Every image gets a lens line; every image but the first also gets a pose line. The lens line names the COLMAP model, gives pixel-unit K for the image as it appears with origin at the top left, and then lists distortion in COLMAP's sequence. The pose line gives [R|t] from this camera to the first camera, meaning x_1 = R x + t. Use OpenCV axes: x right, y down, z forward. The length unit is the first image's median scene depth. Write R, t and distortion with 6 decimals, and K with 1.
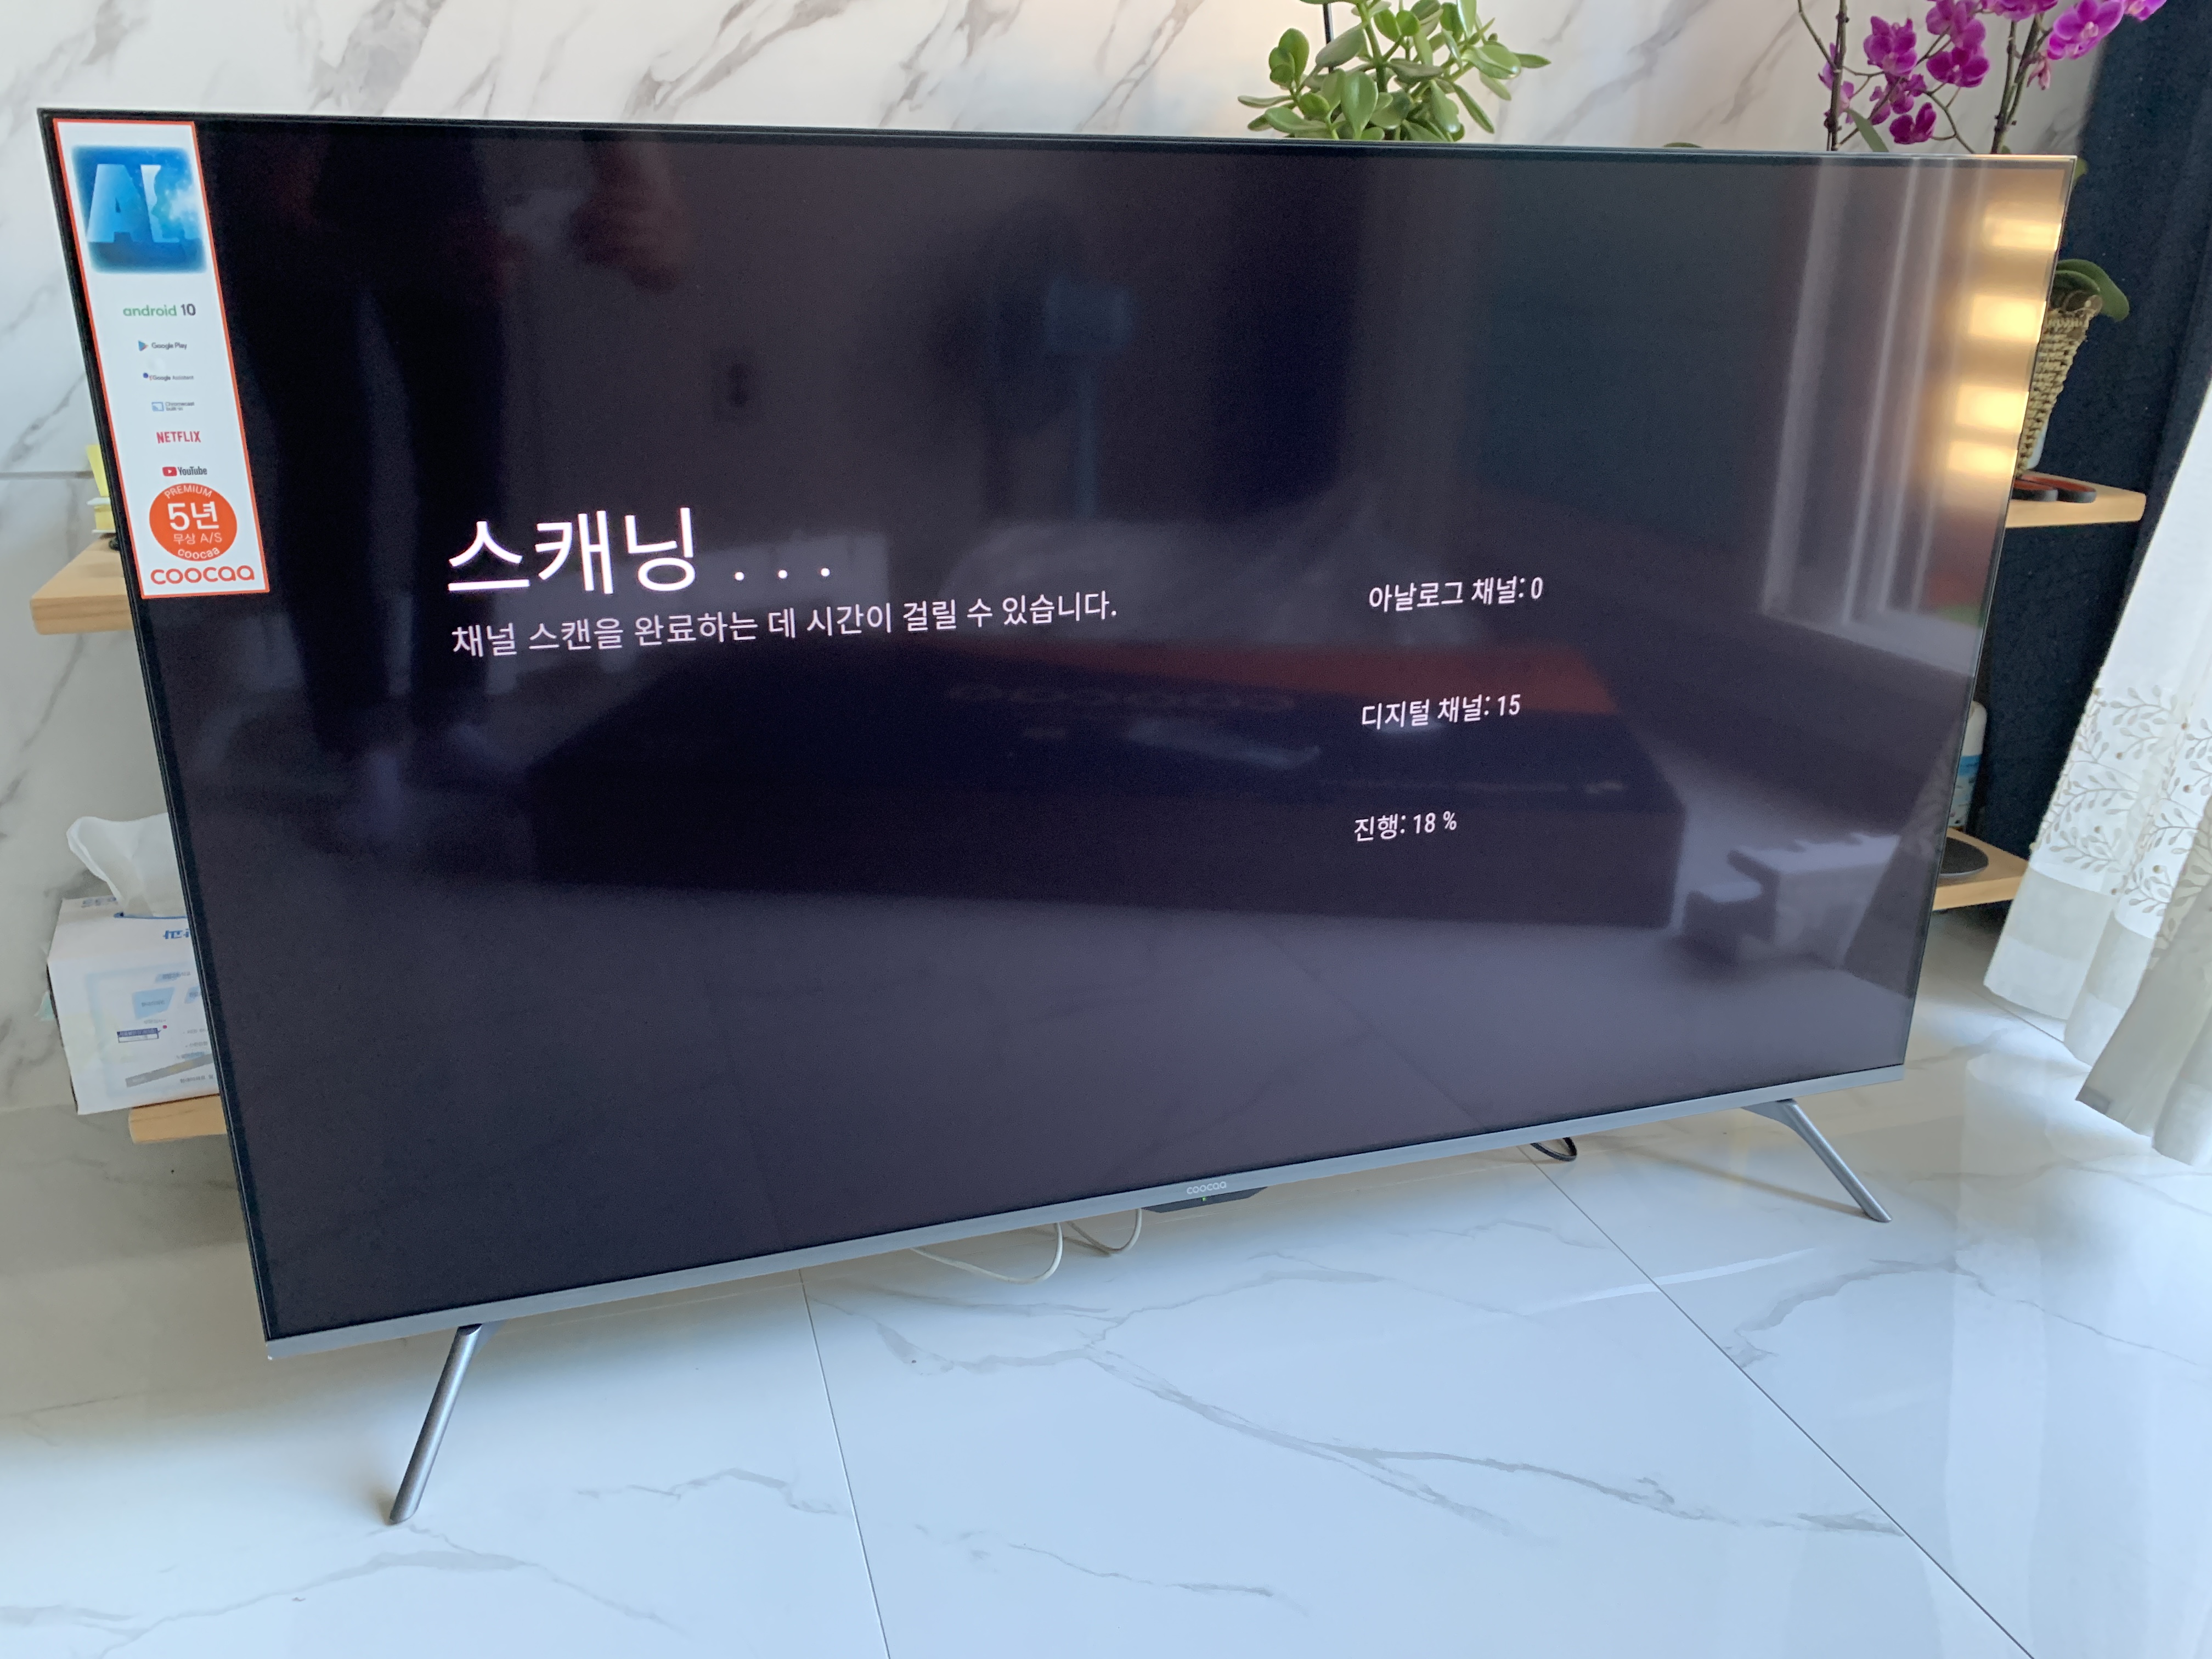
lens RADIAL K [[1641.1, 0, 1095.2], [0, 1641.1, 803.0], [0, 0, 1]] dist [0.001183, 0.006751]
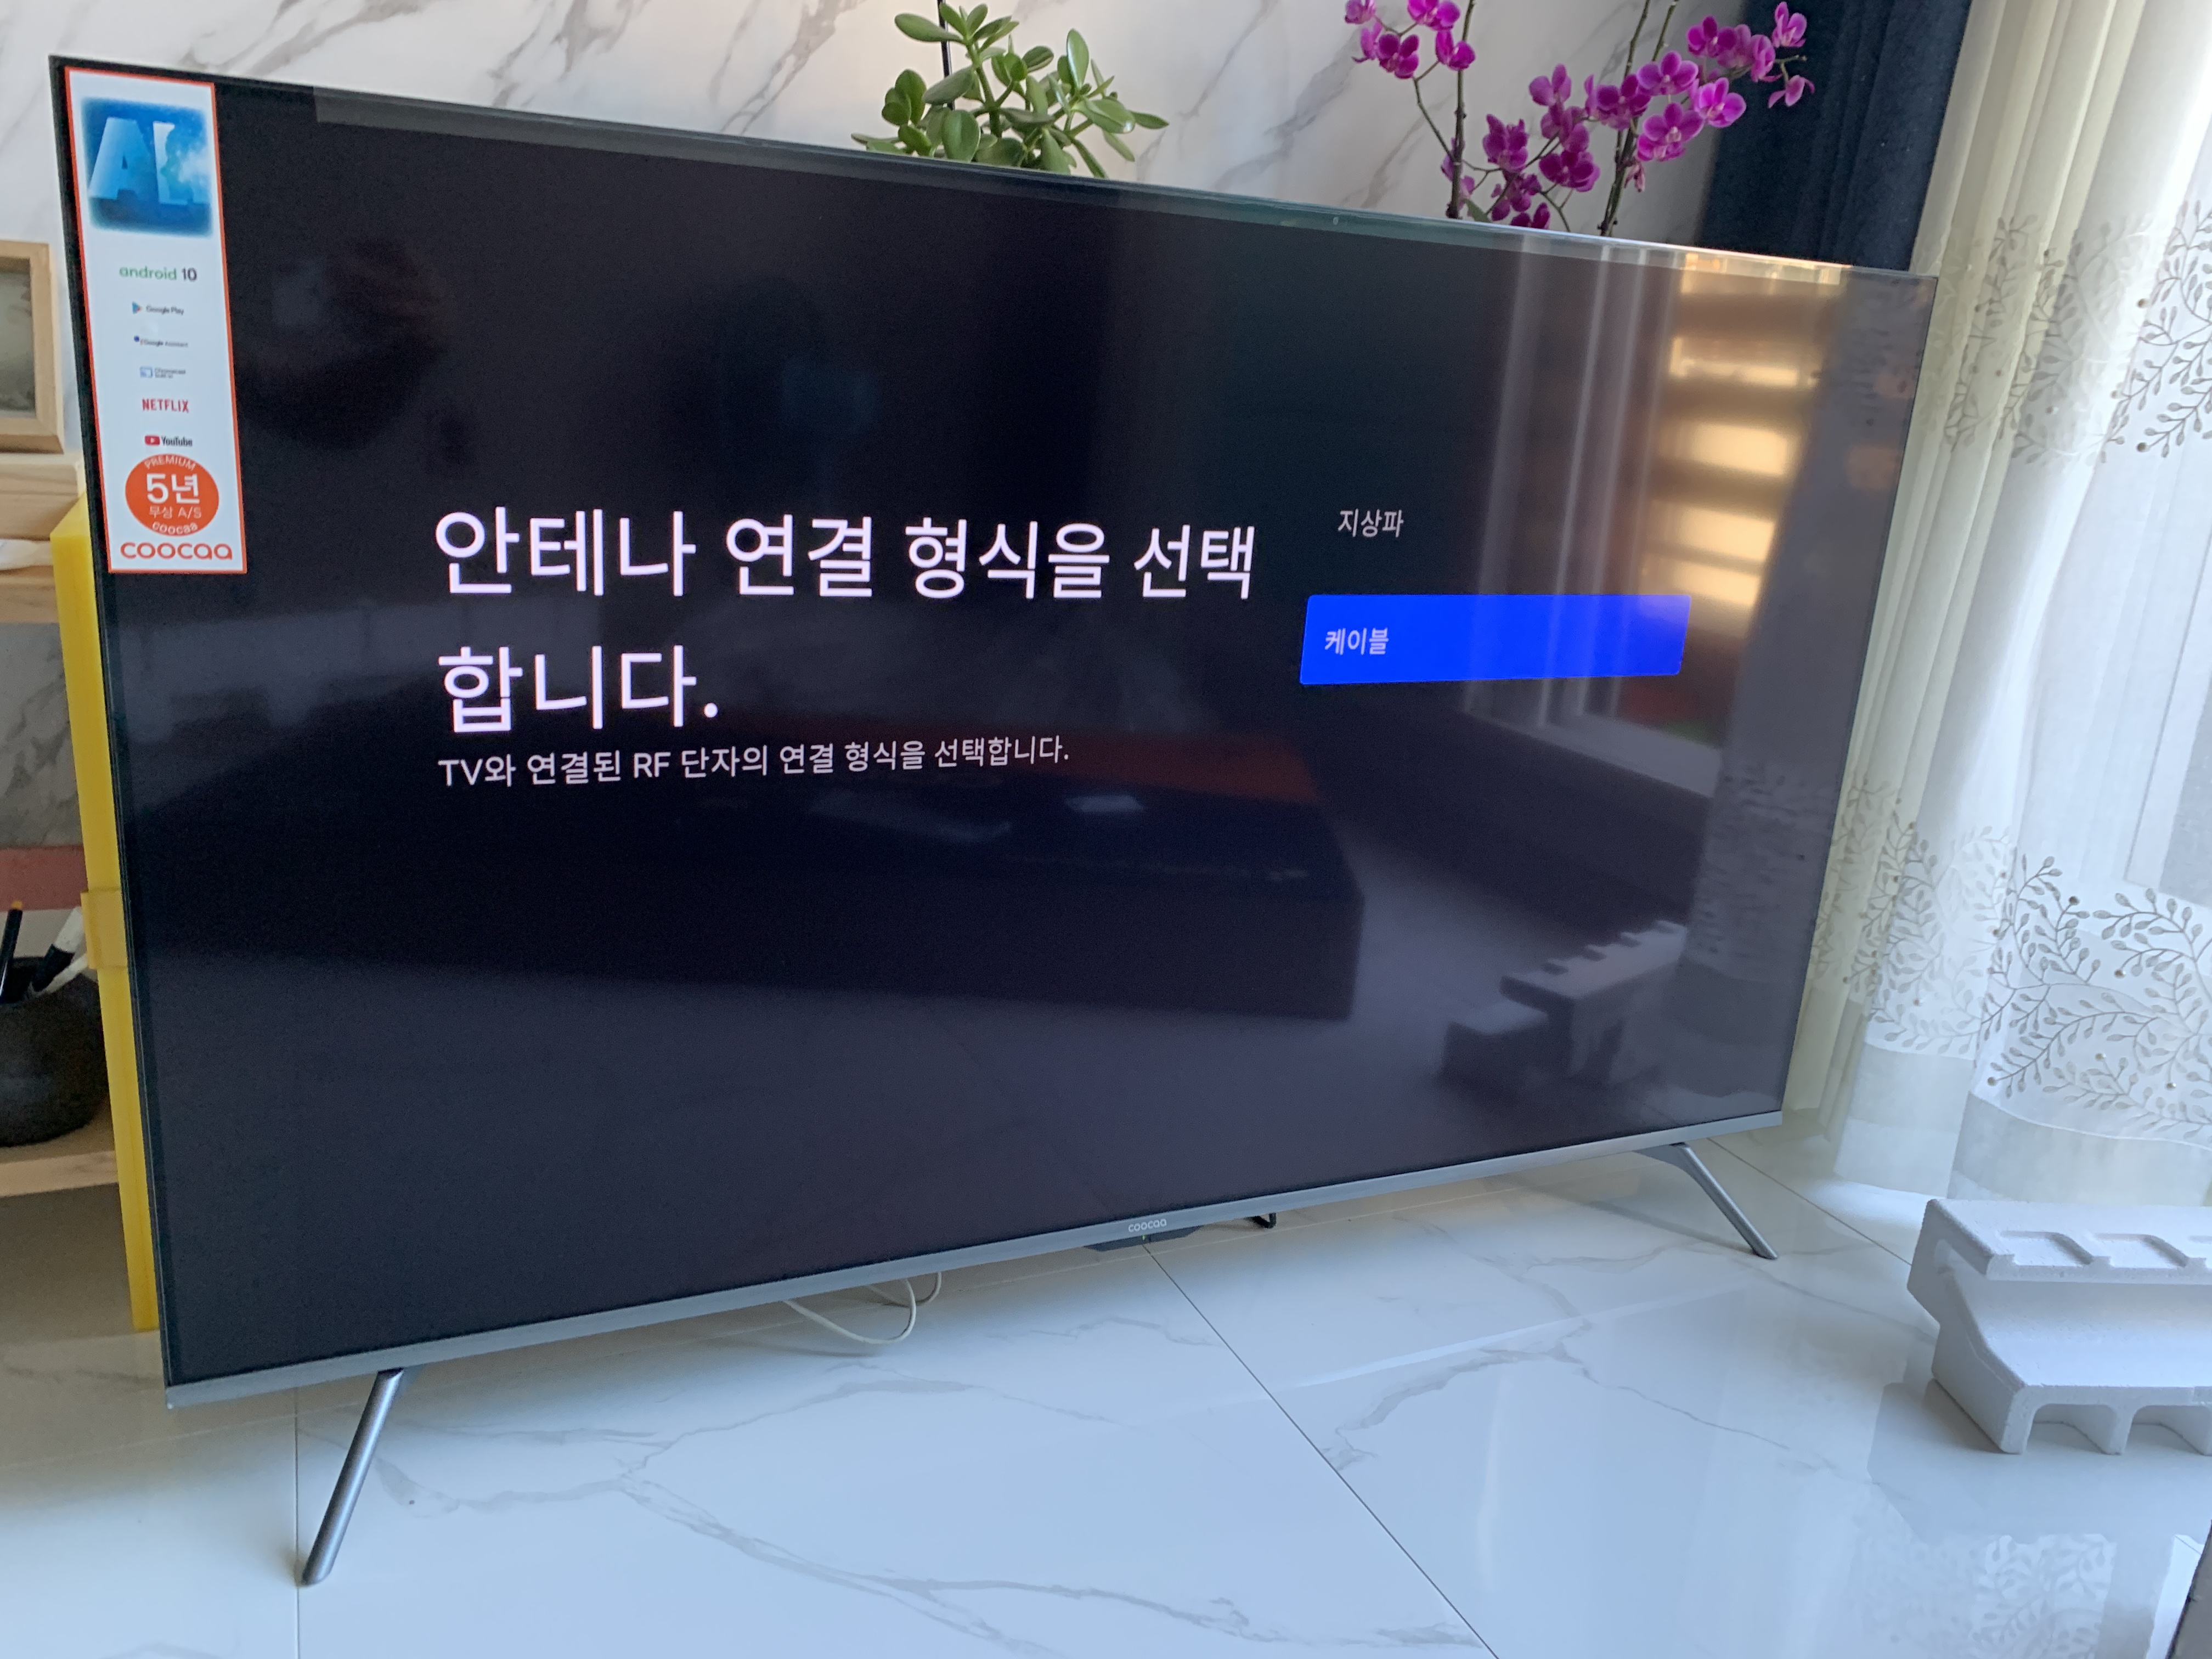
lens RADIAL K [[1641.1, 0, 1103.2], [0, 1641.1, 792.3], [0, 0, 1]] dist [0.001183, 0.006751]
pose [[0.988794, 0.021189, 0.147778, 0.101119], [-0.010536, 0.997313, -0.072503, 0.023213], [-0.148917, 0.070134, 0.986359, 0.058213]]
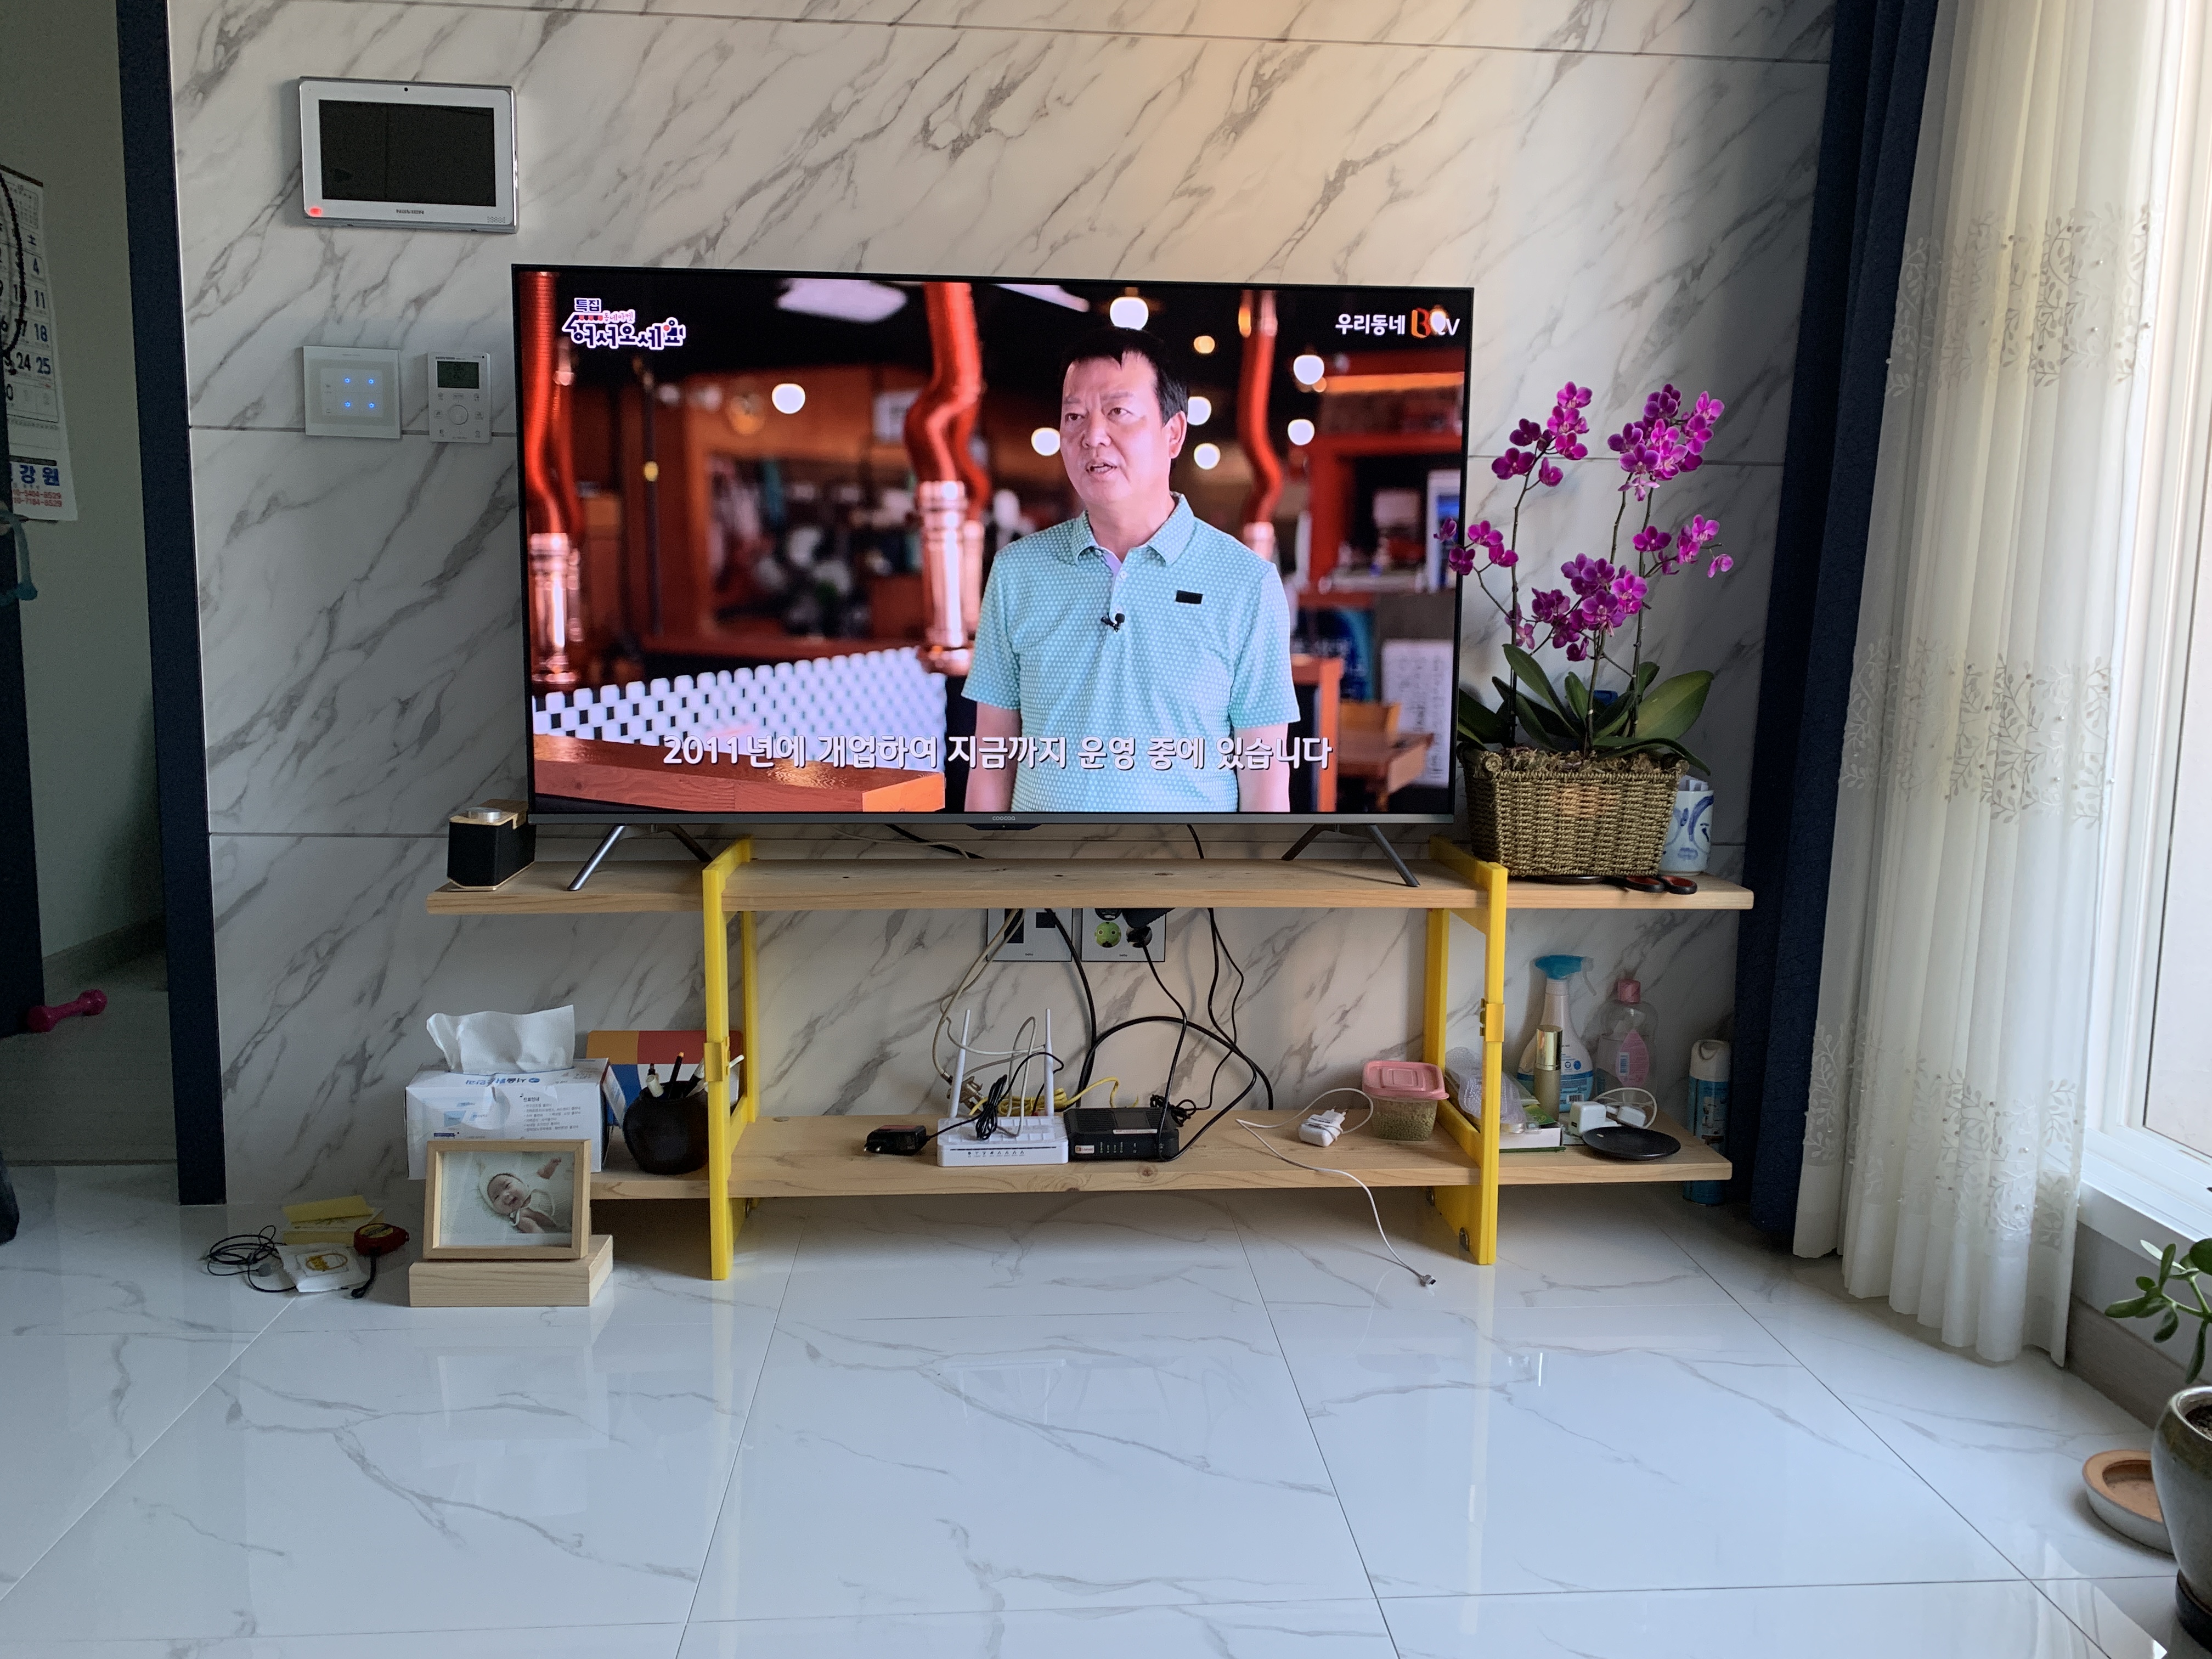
lens RADIAL K [[1641.1, 0, 1144.6], [0, 1641.1, 829.8], [0, 0, 1]] dist [0.001183, 0.006751]
pose [[0.976270, 0.028103, -0.214727, 0.499878], [-0.074824, 0.974253, -0.212681, 0.125187], [0.203221, 0.223701, 0.953236, -0.586441]]
